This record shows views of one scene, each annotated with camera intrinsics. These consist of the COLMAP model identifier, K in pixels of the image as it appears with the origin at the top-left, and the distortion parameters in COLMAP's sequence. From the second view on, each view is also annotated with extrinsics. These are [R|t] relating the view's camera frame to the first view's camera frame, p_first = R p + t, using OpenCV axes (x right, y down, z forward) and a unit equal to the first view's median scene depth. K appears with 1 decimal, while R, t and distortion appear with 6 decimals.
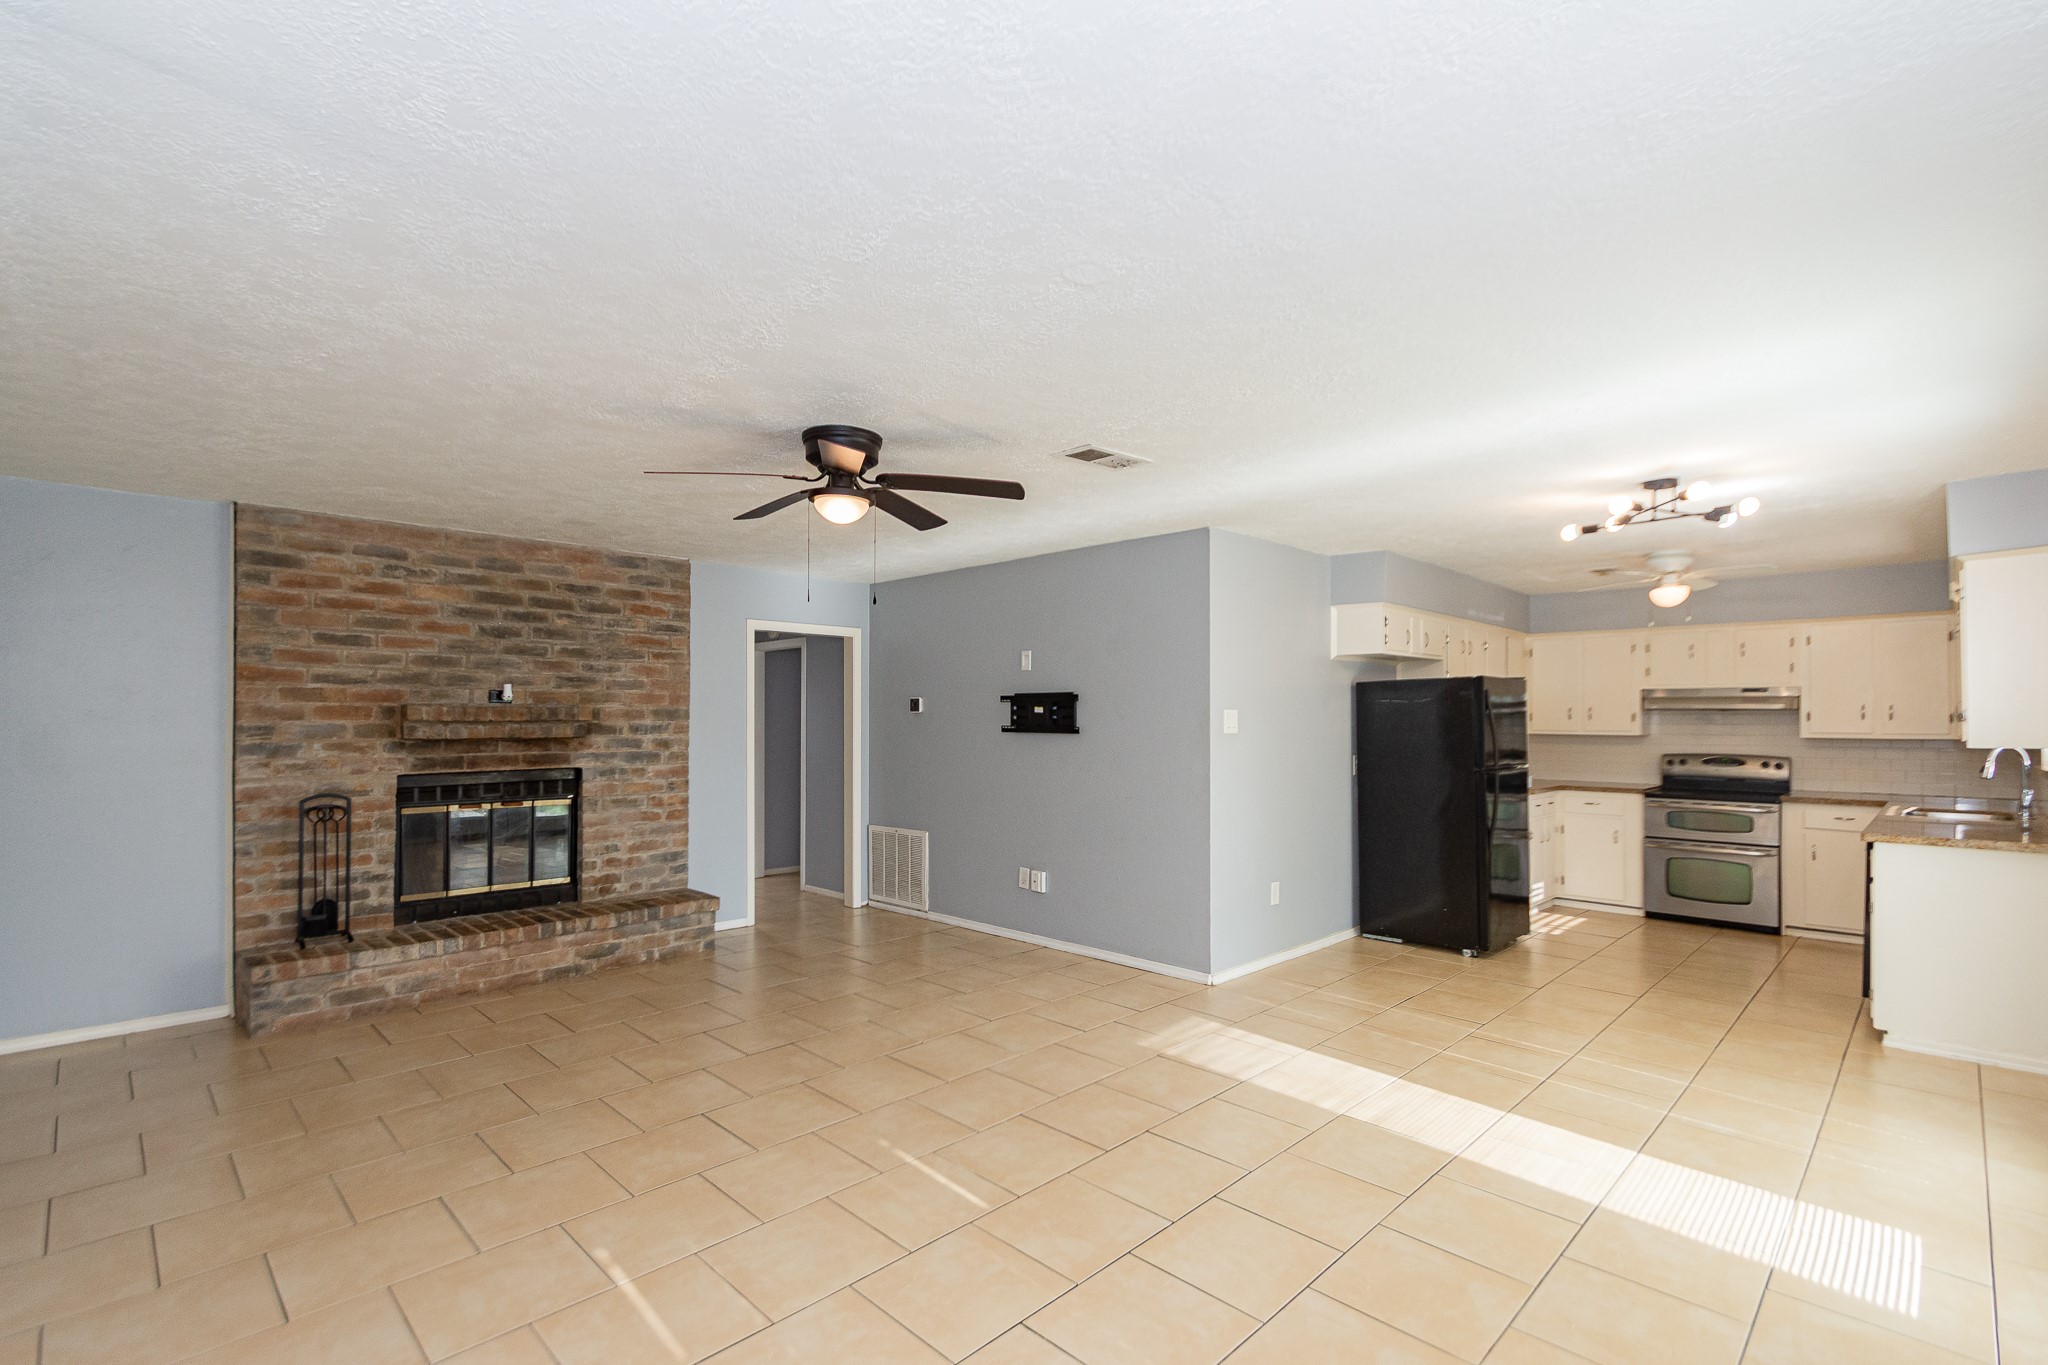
lens RADIAL K [[929.4, 0, 1025.2], [0, 929.4, 705.2], [0, 0, 1]] dist [0.000744, -0.000287]
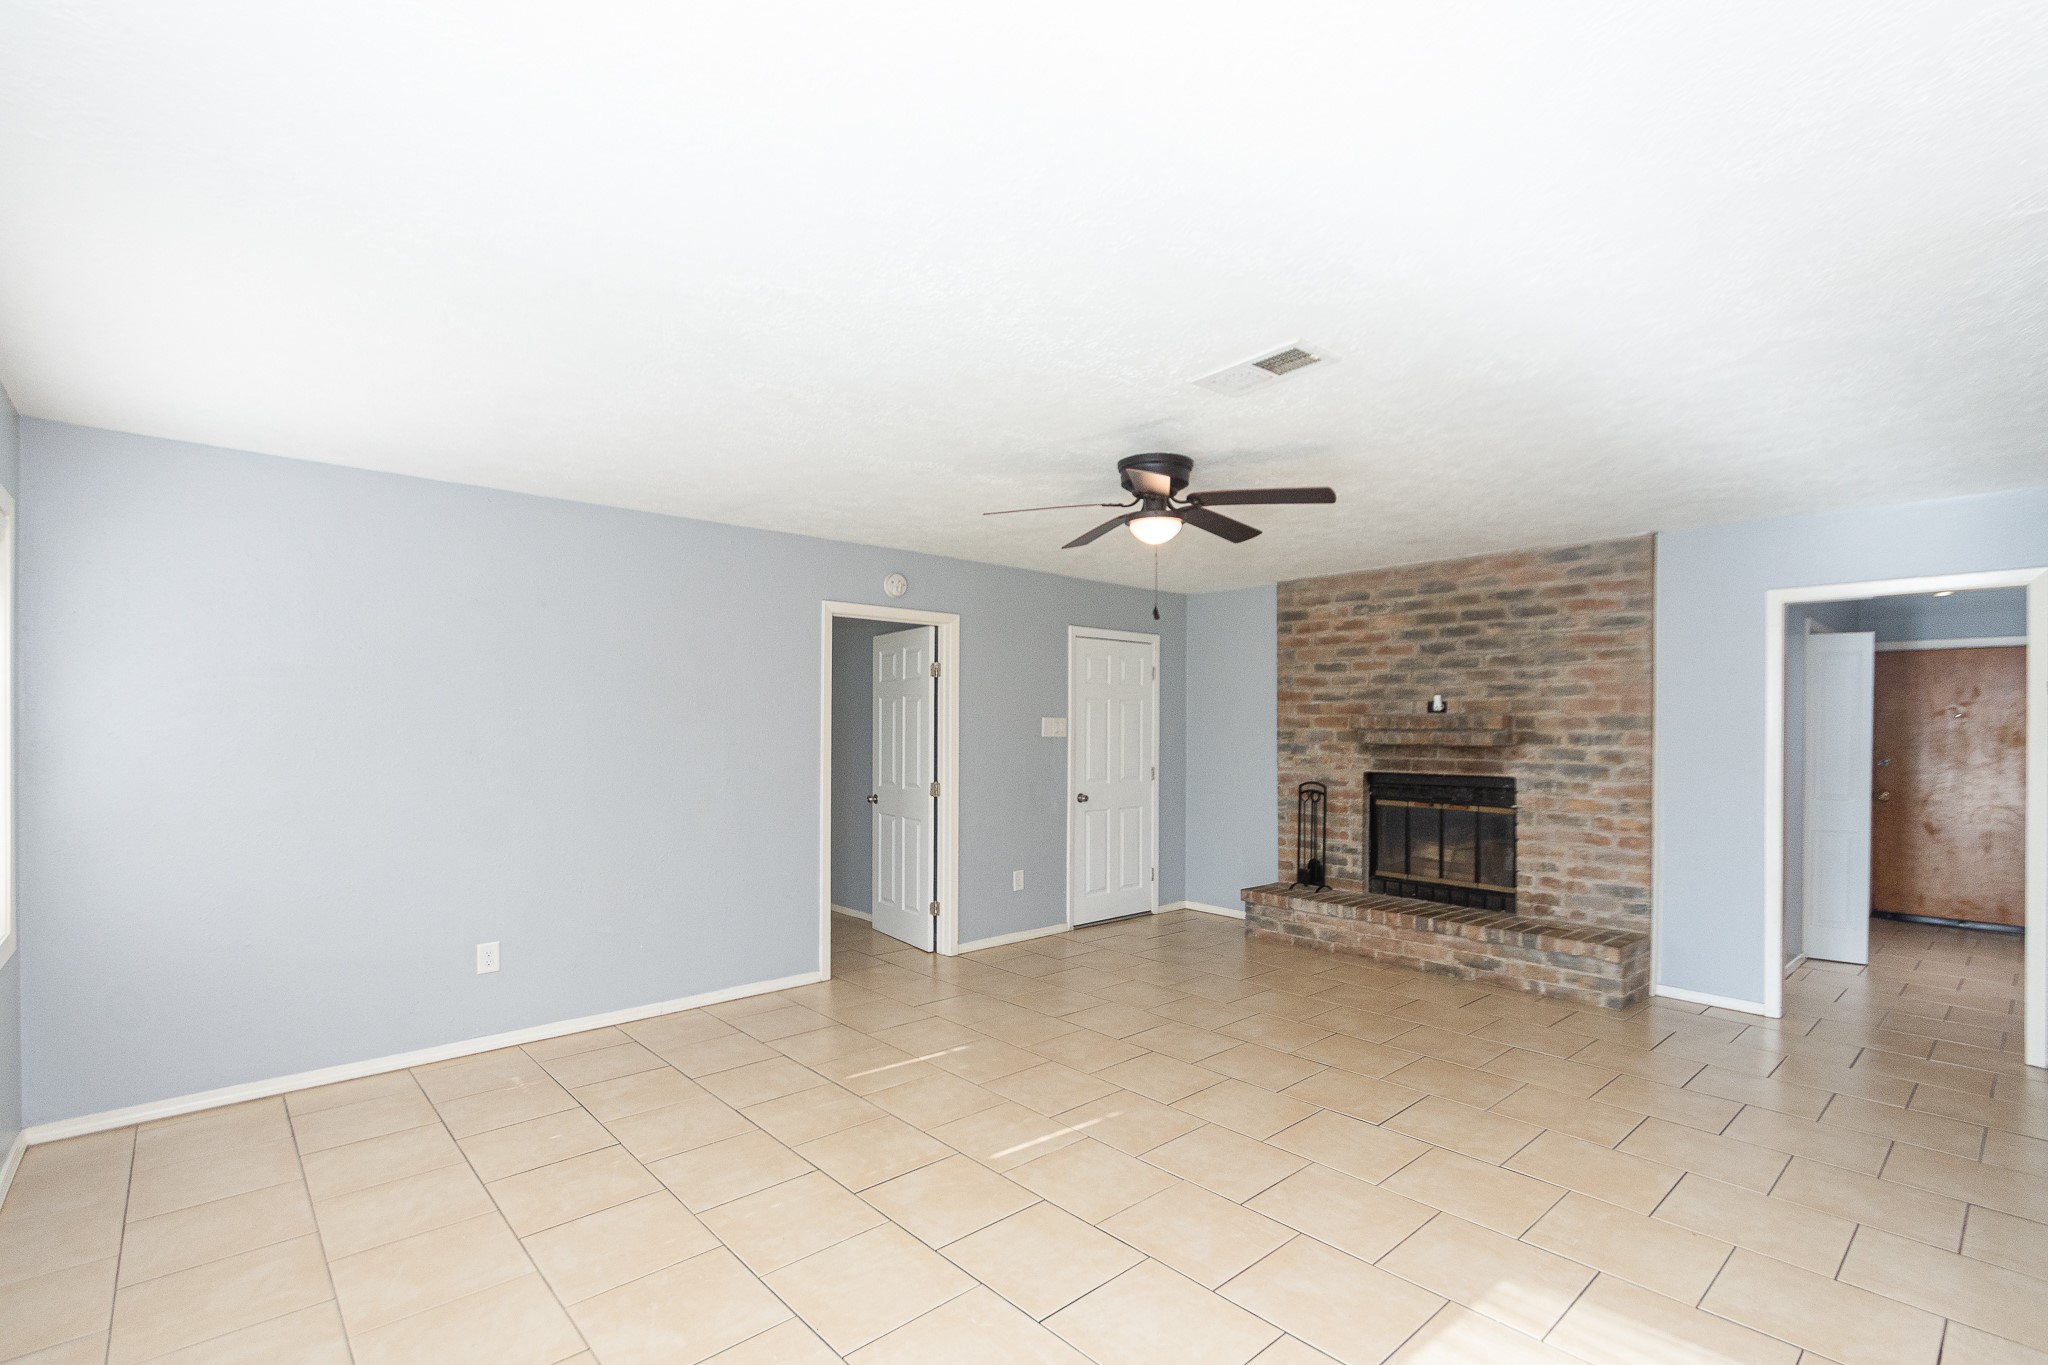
lens RADIAL K [[935.4, 0, 1017.8], [0, 935.4, 709.5], [0, 0, 1]] dist [0.000872, 0.015585]
pose [[-0.066013, -0.014981, -0.997706, 0.541309], [0.013642, 0.999780, -0.015915, 0.004230], [0.997725, -0.014662, -0.065794, 0.545519]]
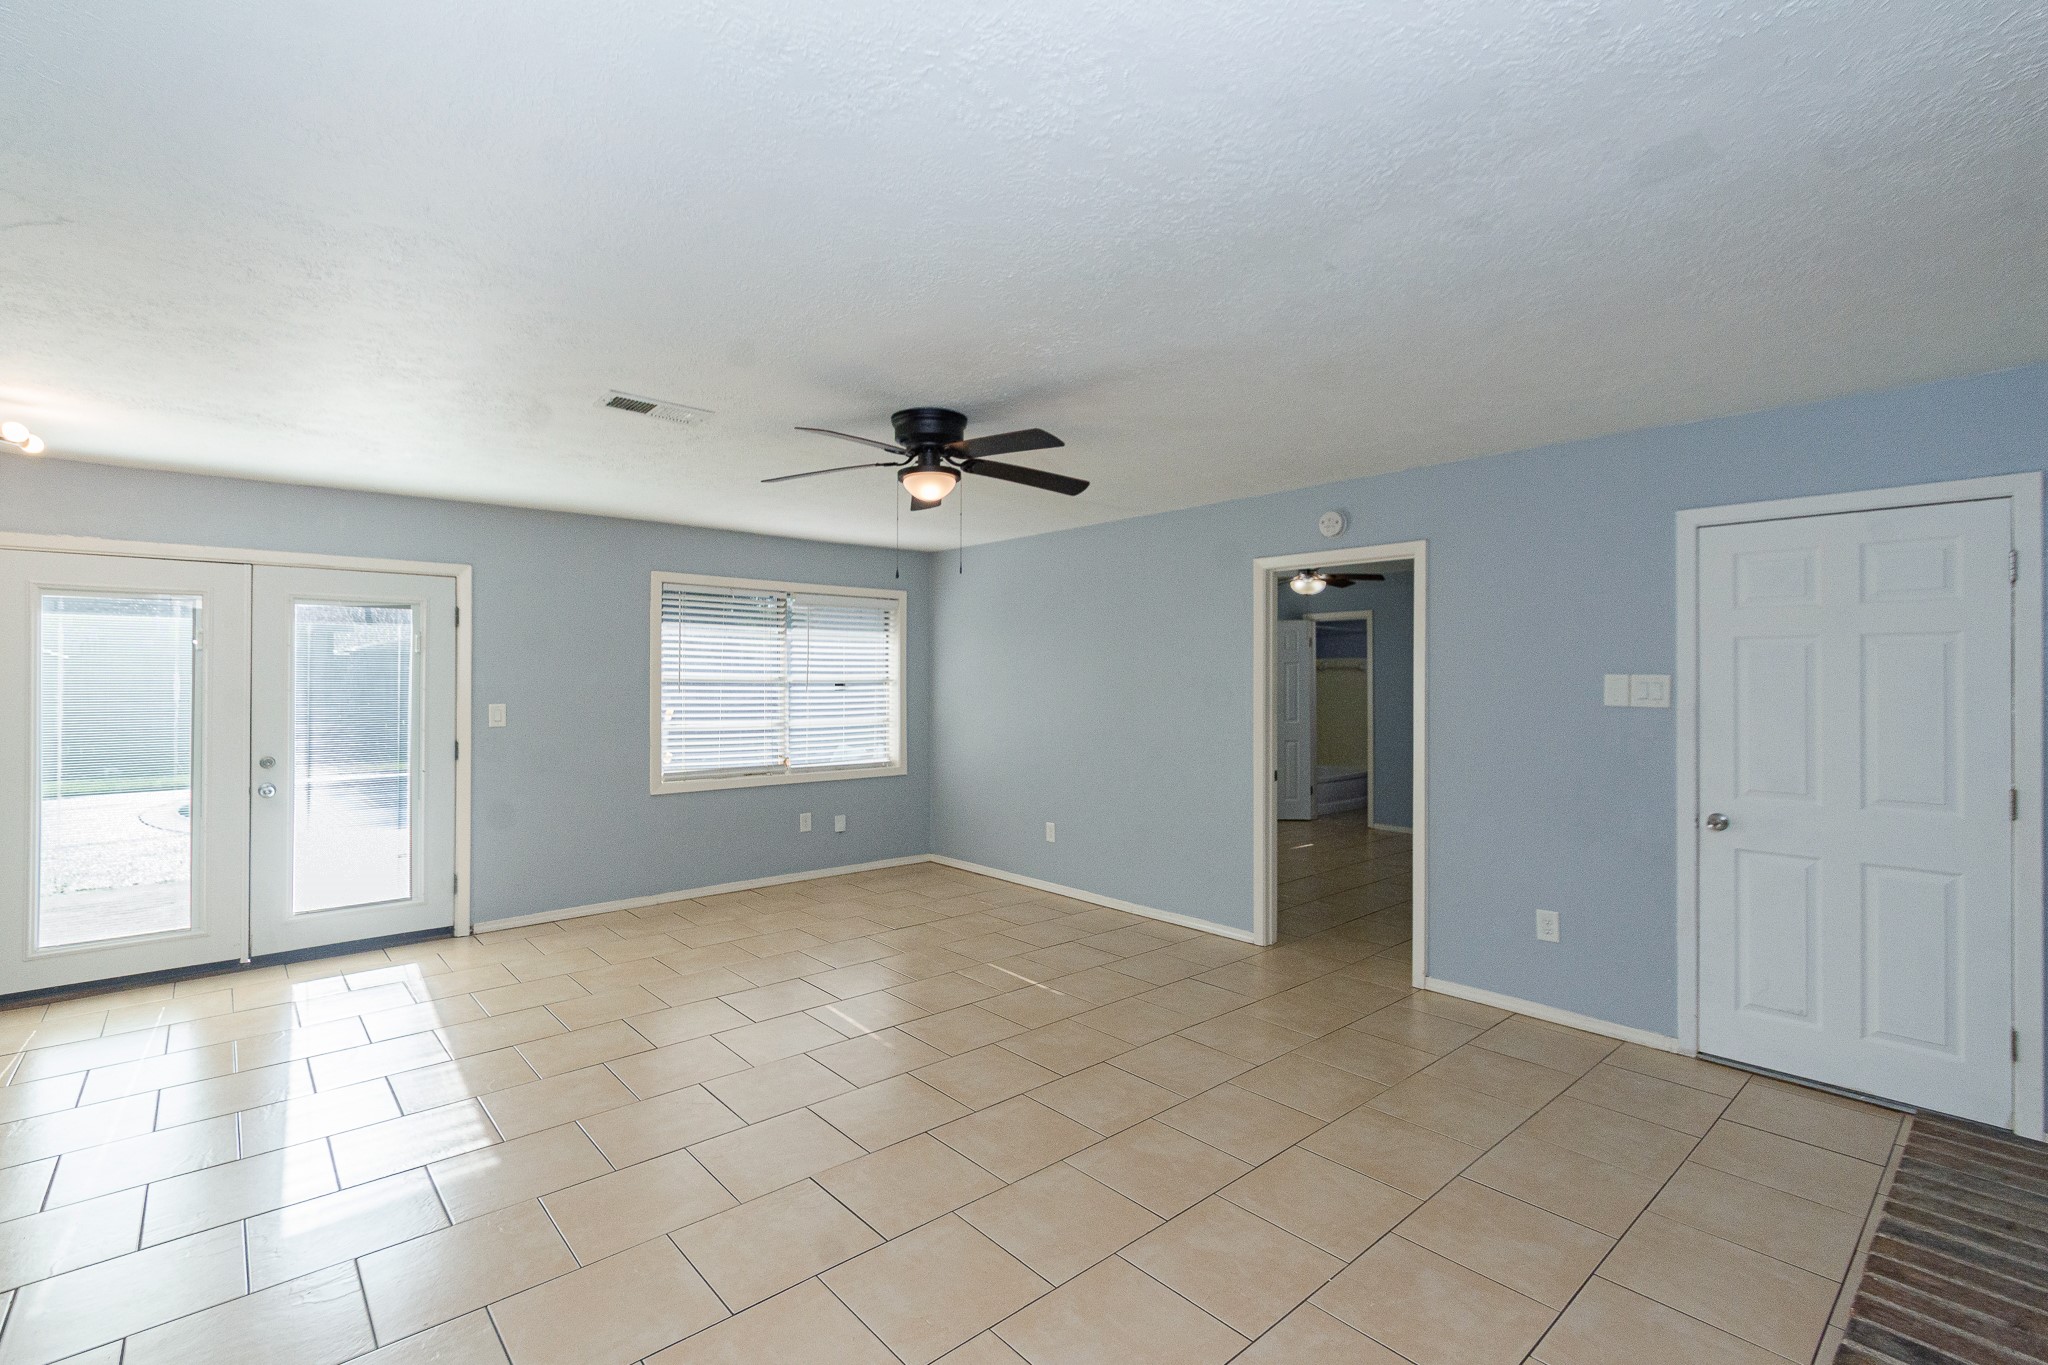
lens RADIAL K [[916.1, 0, 1024.0], [0, 916.1, 682.5], [0, 0, 1]] dist [-0.000139, -0.000139]
pose [[-0.997606, -0.003955, 0.069035, -0.228419], [-0.004855, 0.999905, -0.012878, 0.012535], [-0.068978, -0.013182, -0.997531, 1.221691]]
